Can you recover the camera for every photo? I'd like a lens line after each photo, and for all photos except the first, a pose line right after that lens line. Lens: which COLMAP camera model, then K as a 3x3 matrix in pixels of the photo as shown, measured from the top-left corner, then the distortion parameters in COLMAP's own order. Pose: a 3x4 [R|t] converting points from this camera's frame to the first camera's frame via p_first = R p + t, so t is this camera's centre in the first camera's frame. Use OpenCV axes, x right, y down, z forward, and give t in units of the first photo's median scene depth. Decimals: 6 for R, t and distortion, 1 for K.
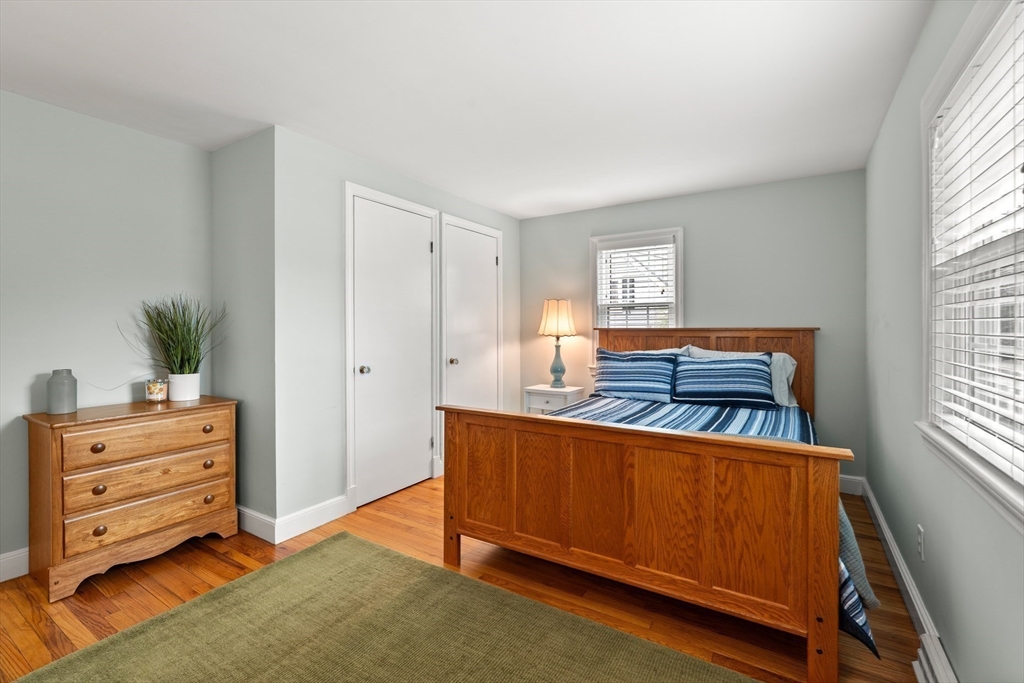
lens RADIAL K [[453.5, 0, 512.0], [0, 453.5, 341.5], [0, 0, 1]] dist [-0.001582, 0.000088]
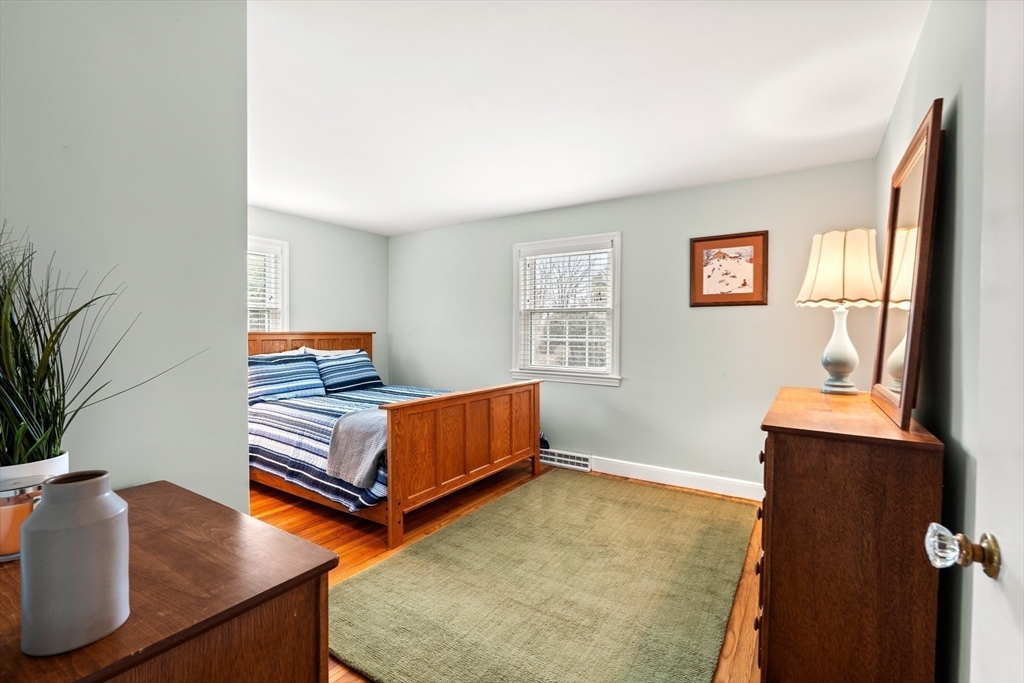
lens RADIAL K [[453.5, 0, 512.0], [0, 453.5, 341.5], [0, 0, 1]] dist [-0.001582, 0.000088]
pose [[0.025188, -0.020840, 0.999465, -1.231461], [0.024583, 0.999493, 0.020221, -0.025431], [-0.999380, 0.024060, 0.025687, 0.686067]]
